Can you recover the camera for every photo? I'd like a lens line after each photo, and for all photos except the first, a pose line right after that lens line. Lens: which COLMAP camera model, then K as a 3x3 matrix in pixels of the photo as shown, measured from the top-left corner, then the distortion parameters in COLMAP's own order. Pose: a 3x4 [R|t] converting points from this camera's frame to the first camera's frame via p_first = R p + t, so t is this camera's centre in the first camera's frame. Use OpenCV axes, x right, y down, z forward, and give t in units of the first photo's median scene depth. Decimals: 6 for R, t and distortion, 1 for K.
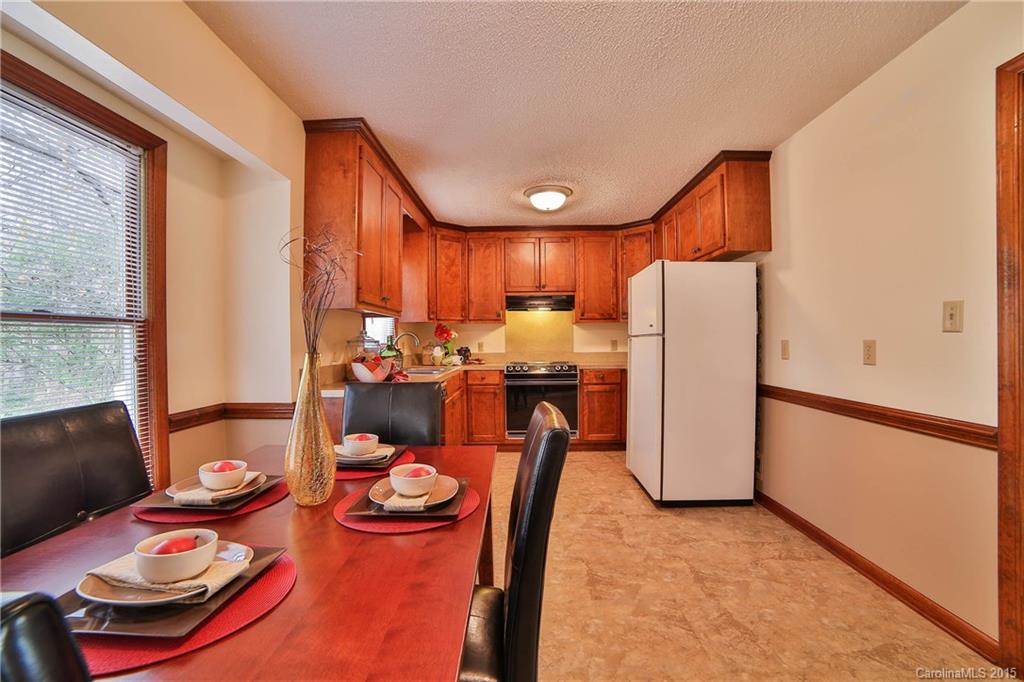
lens RADIAL K [[456.4, 0, 509.7], [0, 456.4, 343.0], [0, 0, 1]] dist [-0.080817, 0.029614]
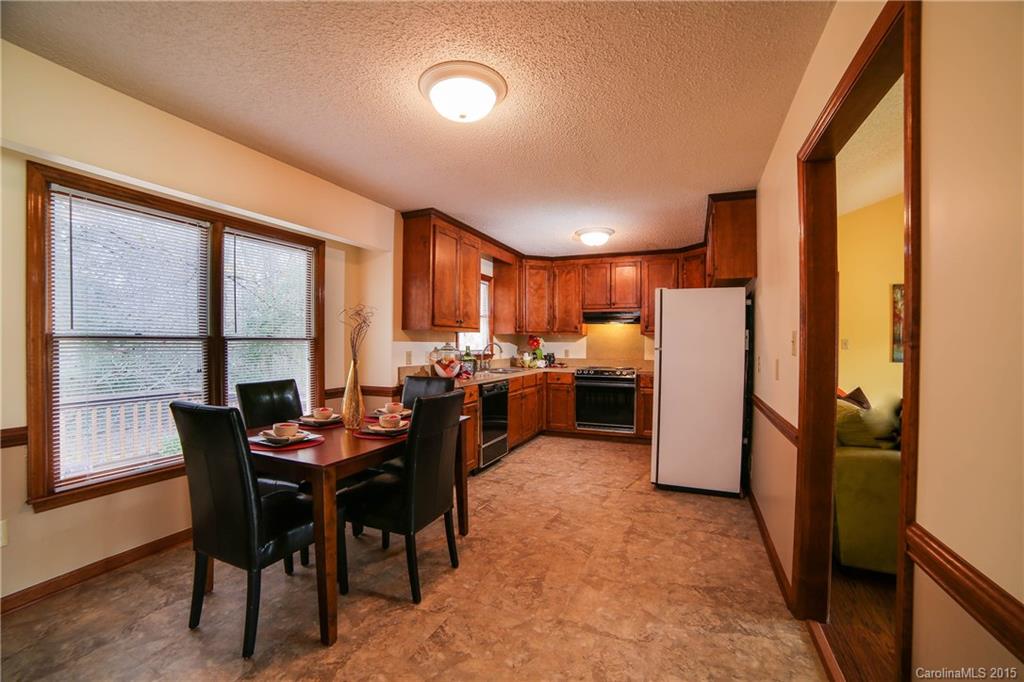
lens RADIAL K [[417.6, 0, 490.6], [0, 417.6, 344.1], [0, 0, 1]] dist [-0.067849, 0.020649]
pose [[0.923160, 0.013161, -0.384191, 0.339191], [-0.014894, 0.999888, -0.001536, -0.021992], [0.384128, 0.007140, 0.923252, -0.214852]]
